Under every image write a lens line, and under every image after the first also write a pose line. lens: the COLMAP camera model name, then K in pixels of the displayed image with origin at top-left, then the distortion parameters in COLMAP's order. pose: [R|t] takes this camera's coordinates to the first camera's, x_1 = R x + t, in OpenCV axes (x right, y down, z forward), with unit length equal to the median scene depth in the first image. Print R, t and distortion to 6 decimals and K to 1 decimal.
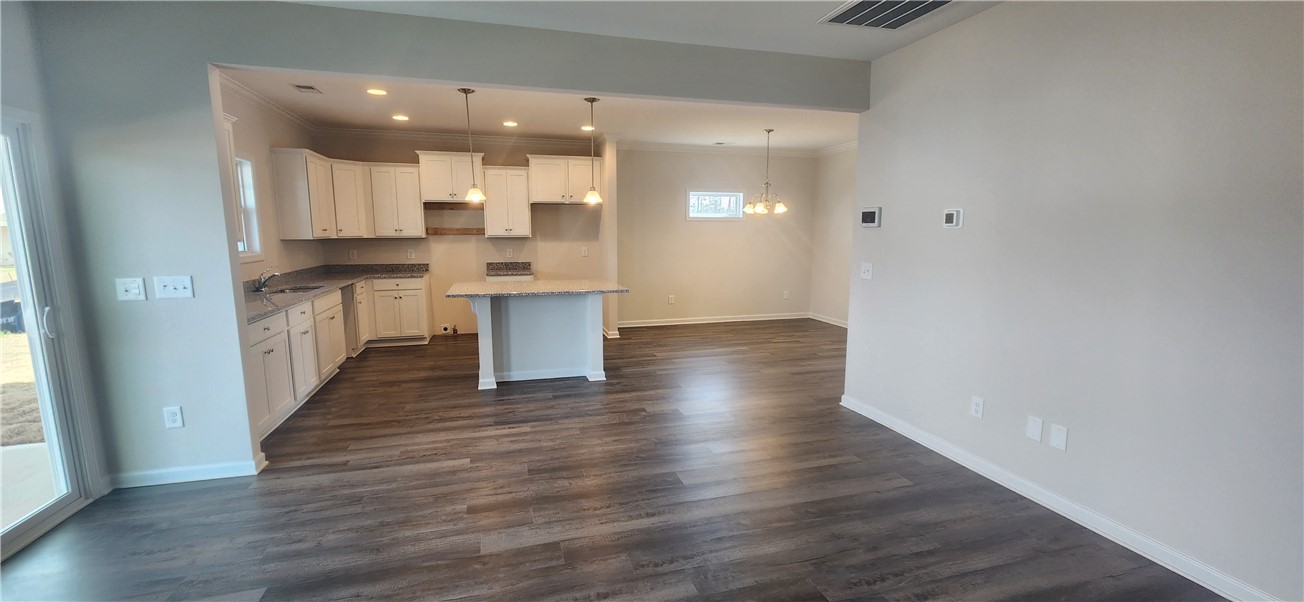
lens RADIAL K [[531.3, 0, 646.3], [0, 531.3, 306.2], [0, 0, 1]] dist [-0.002175, -0.001567]
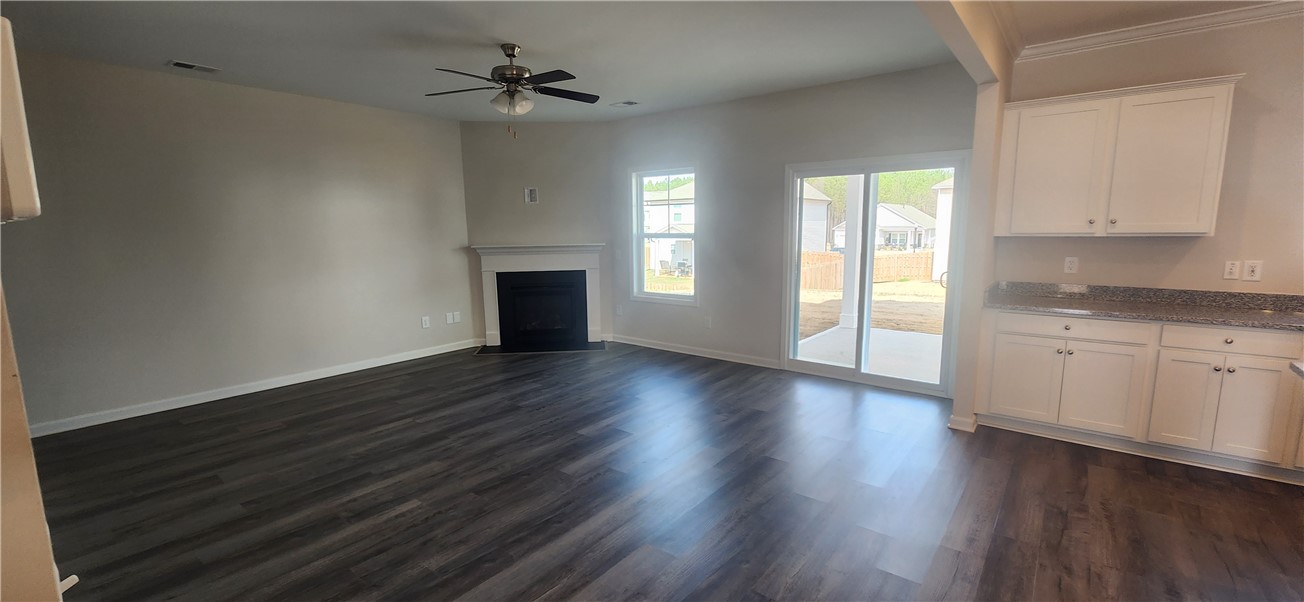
lens RADIAL K [[531.3, 0, 647.2], [0, 531.3, 308.1], [0, 0, 1]] dist [-0.002175, -0.001567]
pose [[-0.817127, 0.096511, -0.568322, 0.221369], [-0.072040, 0.961060, 0.266783, -0.098405], [0.571939, 0.258937, -0.778355, 0.687917]]
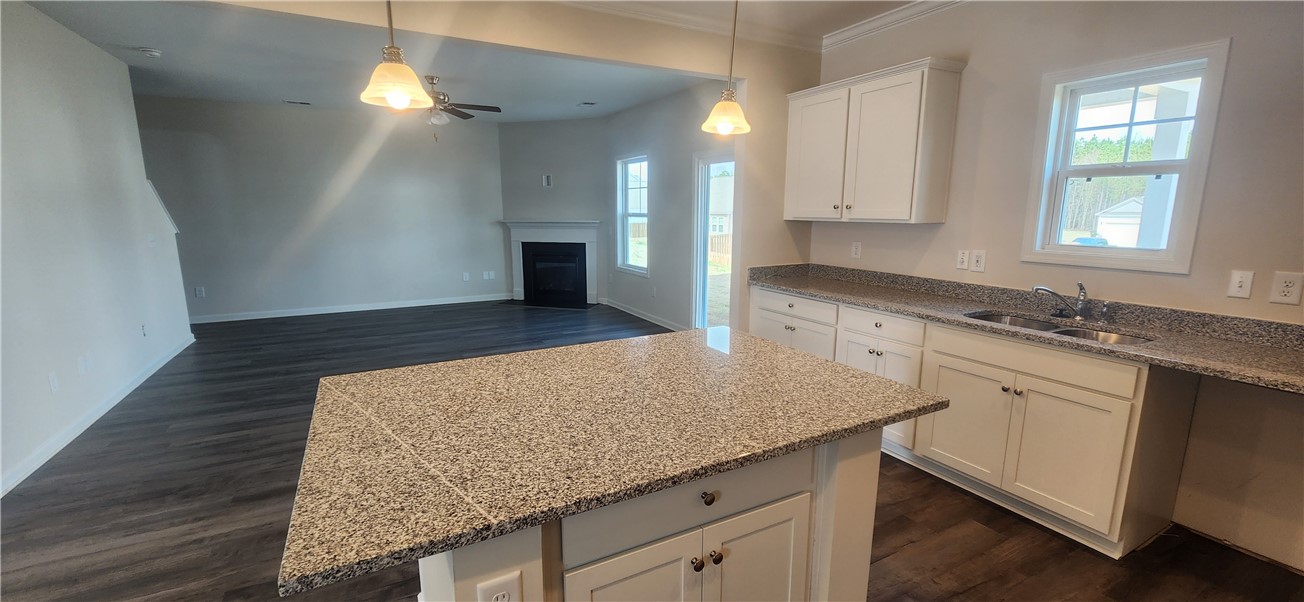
lens RADIAL K [[531.3, 0, 650.0], [0, 531.3, 305.9], [0, 0, 1]] dist [-0.002175, -0.001567]
pose [[-0.976351, 0.036859, -0.213025, -0.133435], [-0.033729, 0.947322, 0.318501, -0.143390], [0.213543, 0.318154, -0.923676, 1.002562]]
